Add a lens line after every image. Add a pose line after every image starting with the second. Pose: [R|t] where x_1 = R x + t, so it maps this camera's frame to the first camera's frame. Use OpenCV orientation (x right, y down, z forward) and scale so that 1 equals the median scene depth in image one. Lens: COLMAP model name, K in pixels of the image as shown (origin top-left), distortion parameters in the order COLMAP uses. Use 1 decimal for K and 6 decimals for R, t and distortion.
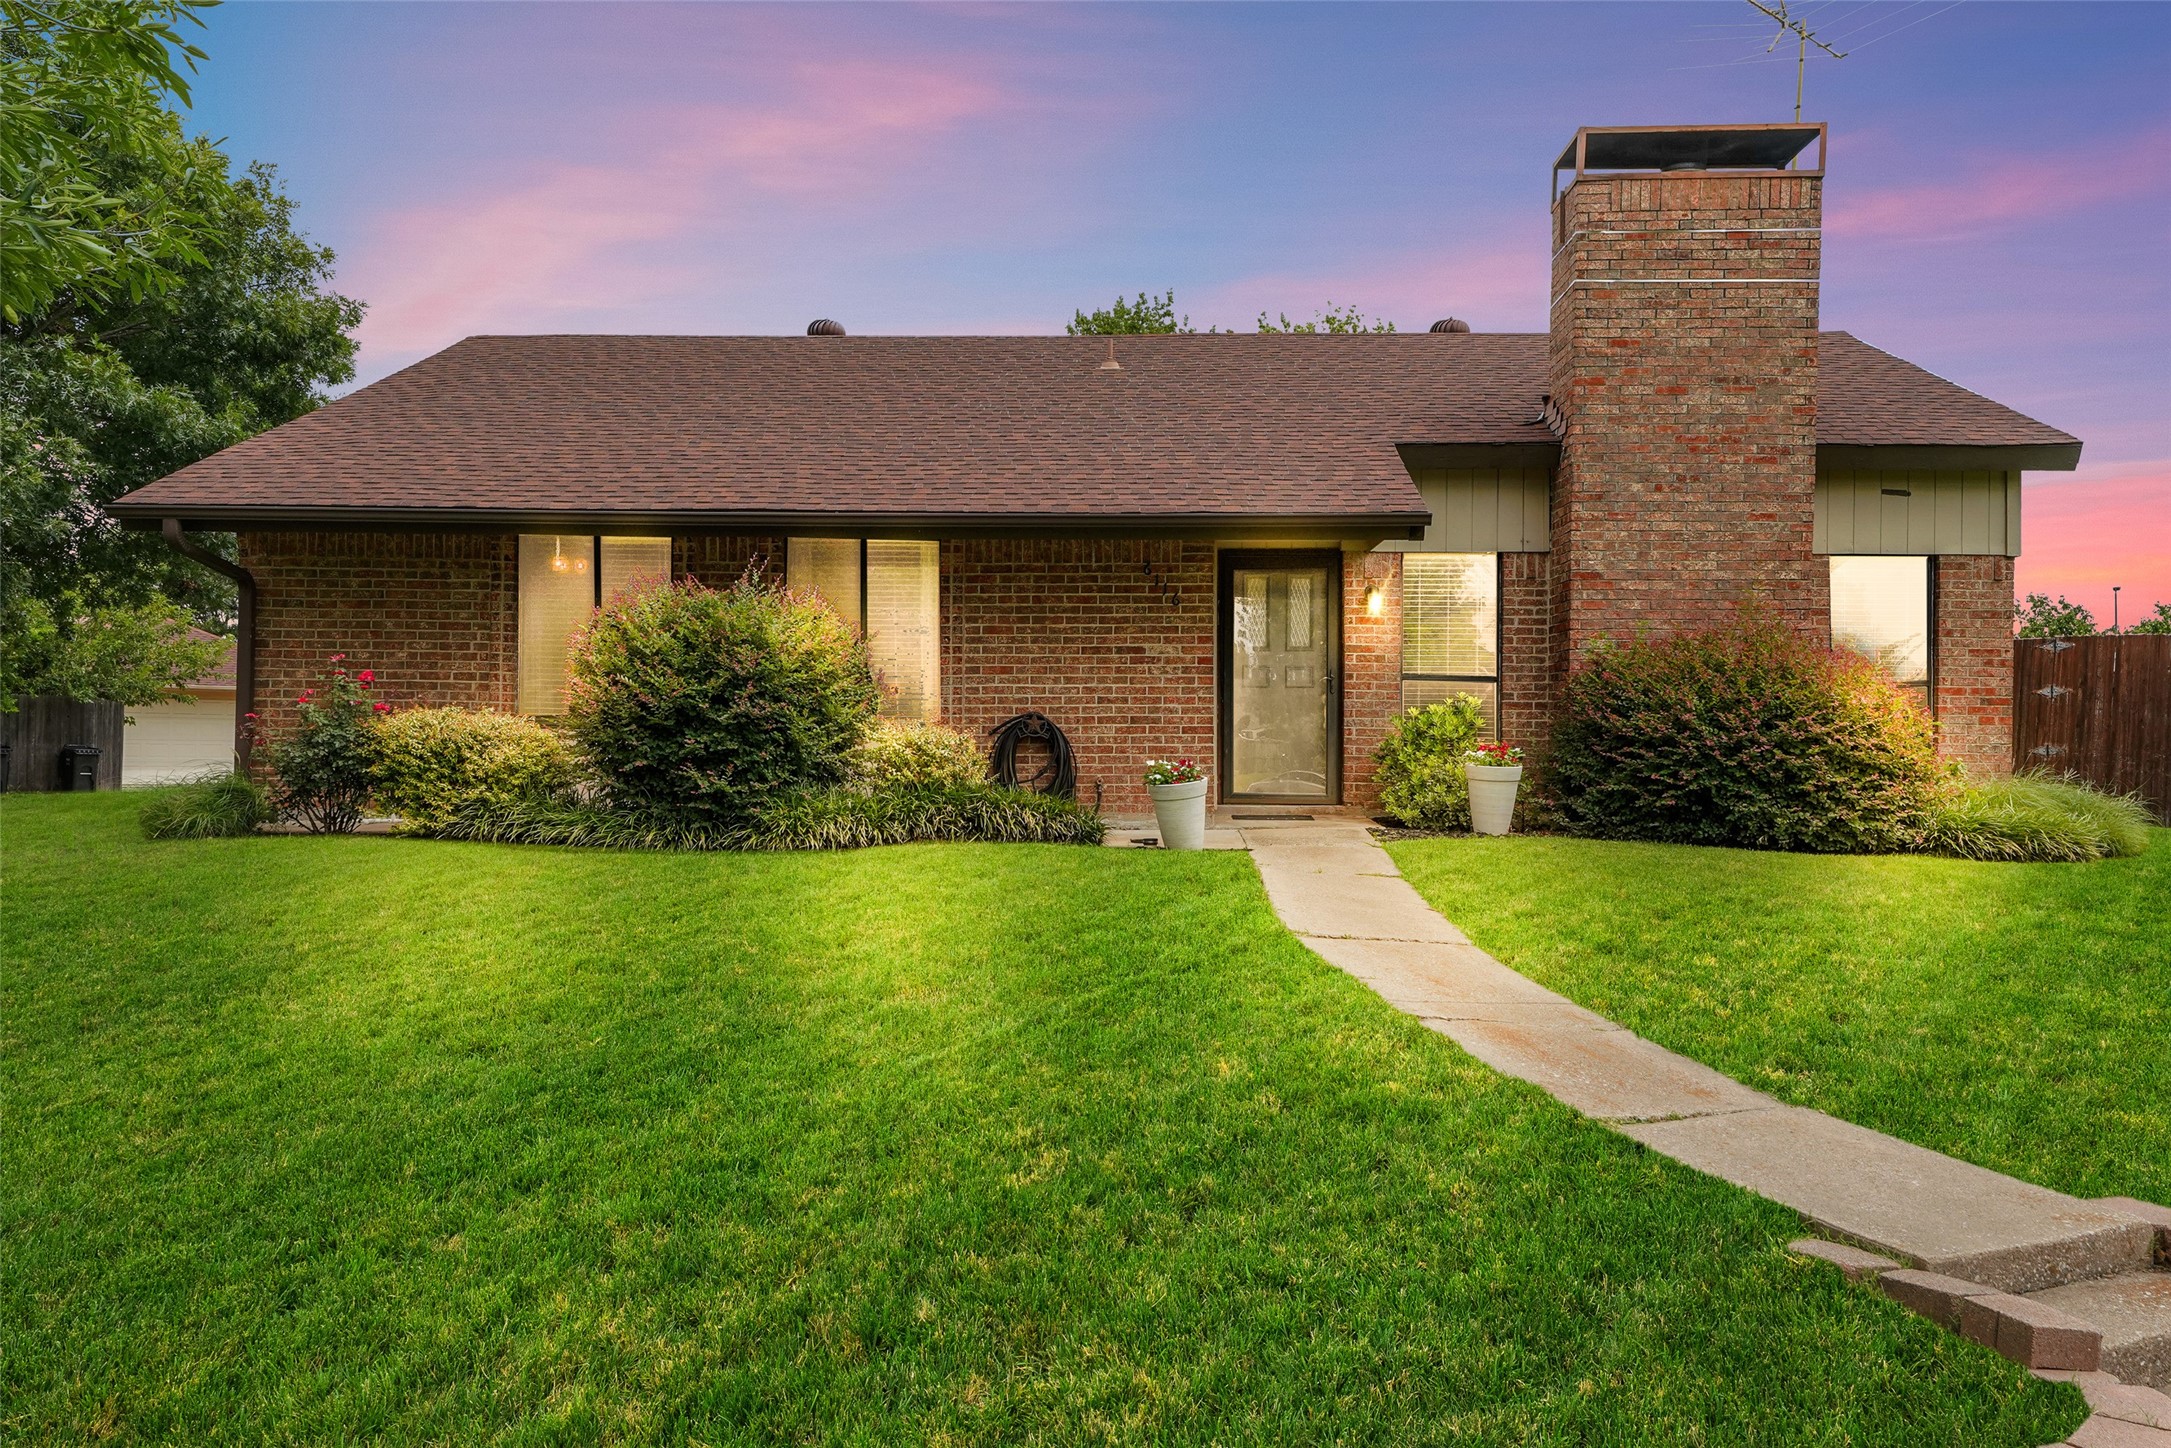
lens RADIAL K [[1825.7, 0, 1085.4], [0, 1825.7, 703.0], [0, 0, 1]] dist [0.044118, 0.001064]
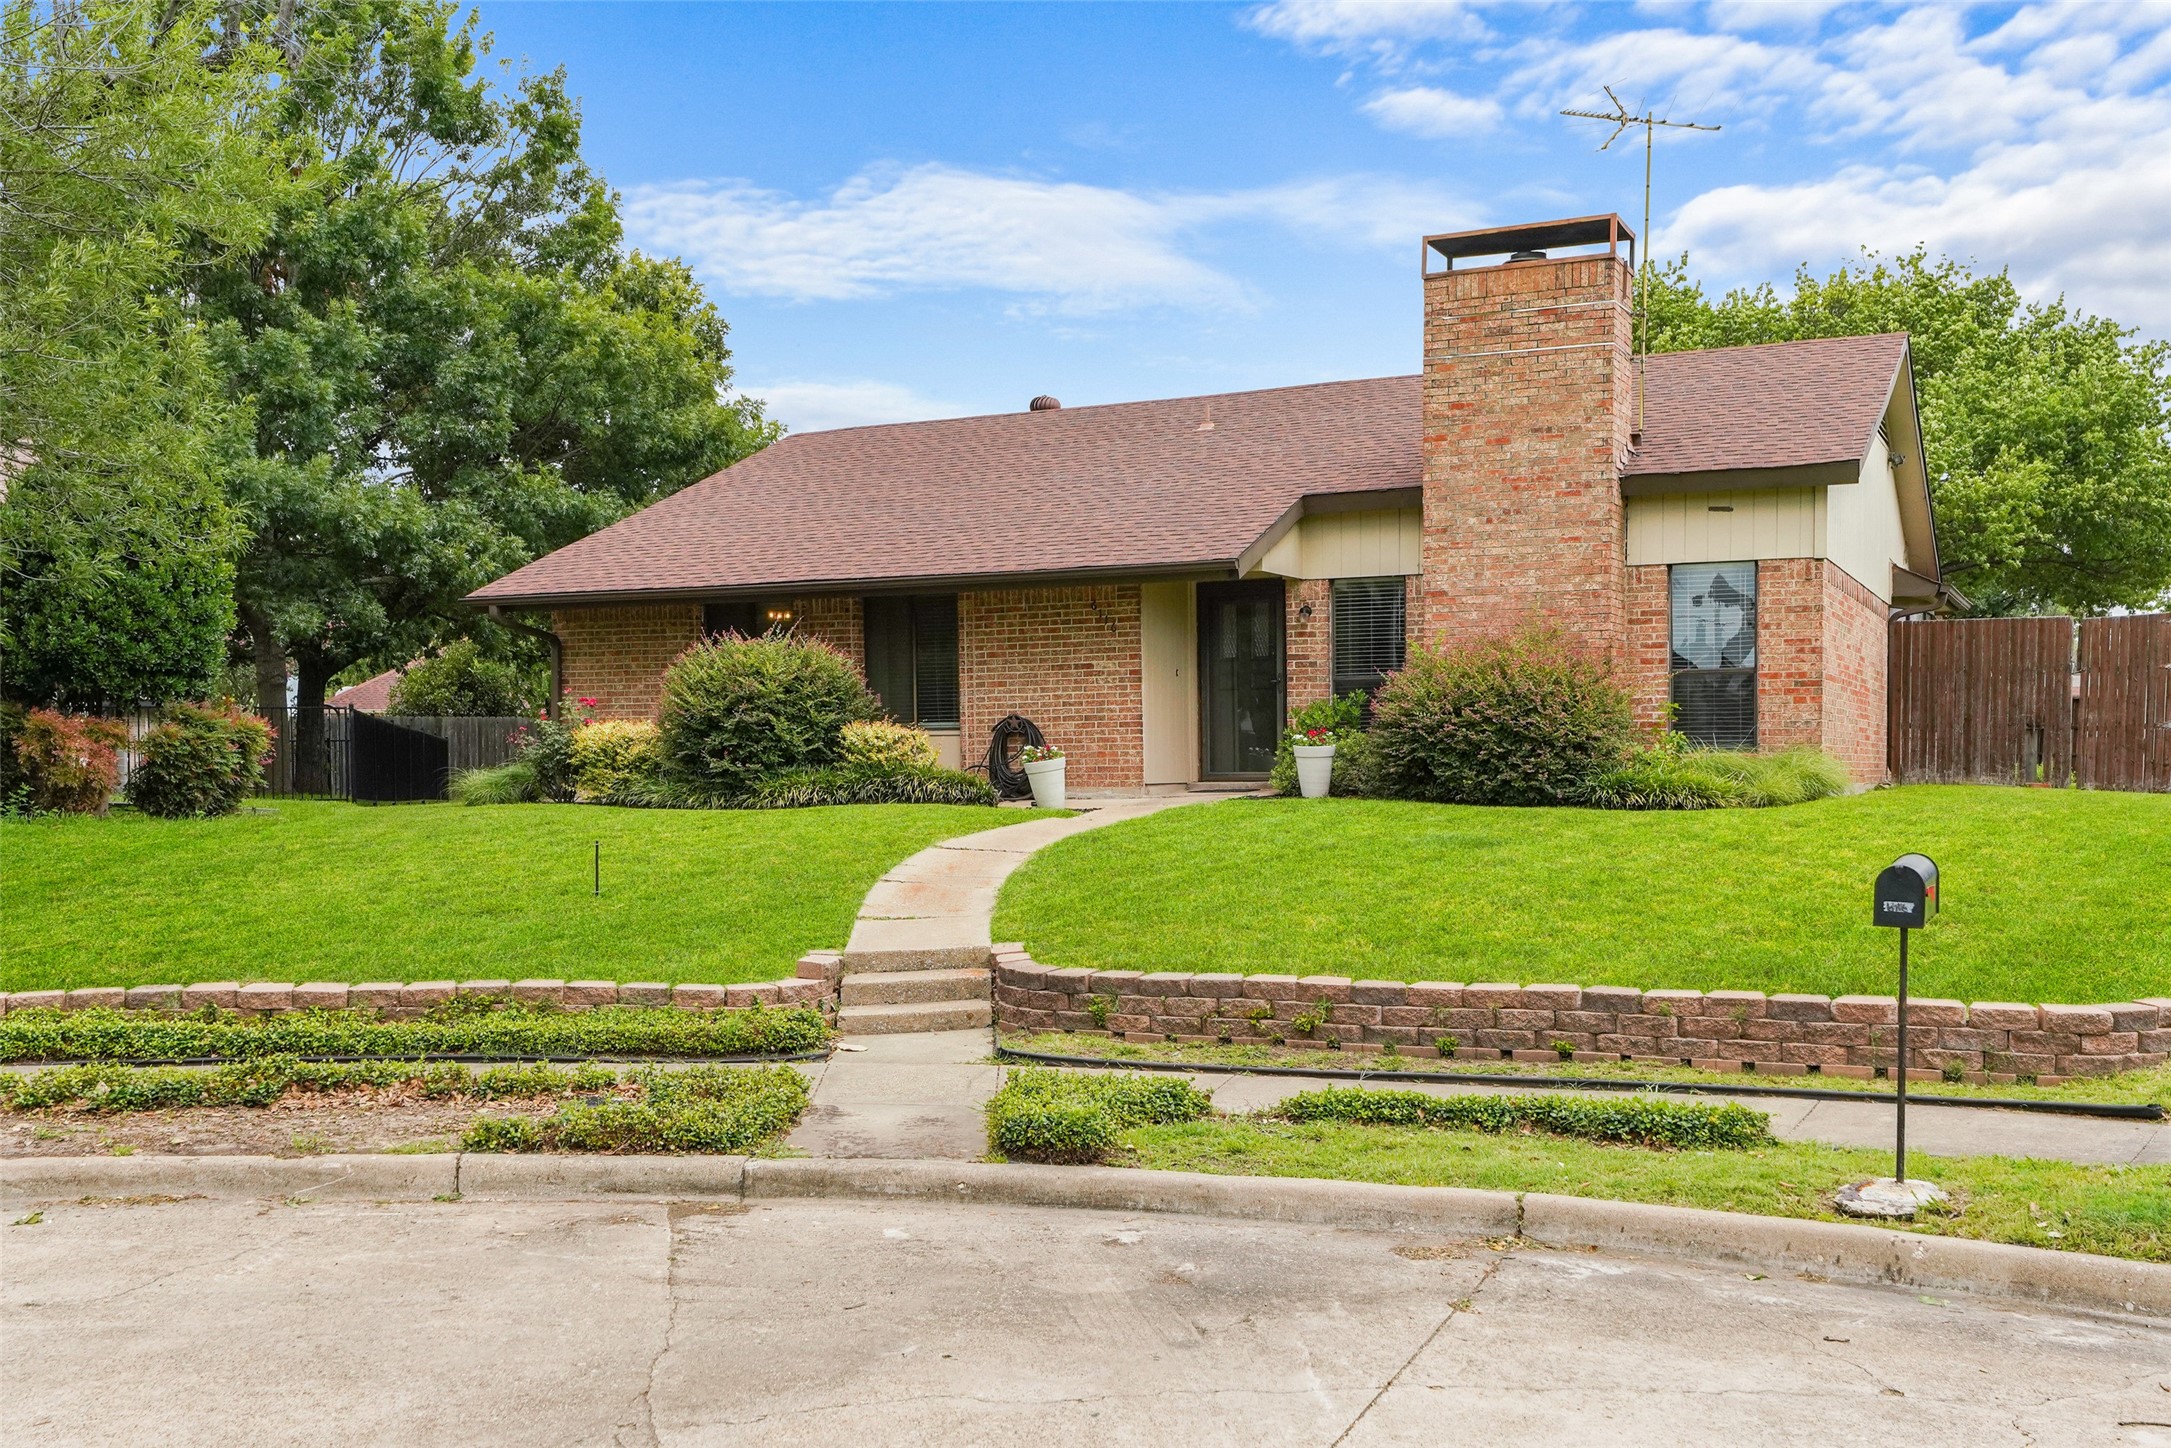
lens RADIAL K [[2225.0, 0, 1090.4], [0, 2225.0, 736.9], [0, 0, 1]] dist [-0.000880, 0.000000]
pose [[0.915662, -0.021683, -0.401365, 0.666955], [0.027091, 0.999603, 0.007803, 0.010147], [0.401036, -0.018018, 0.915885, -0.490665]]
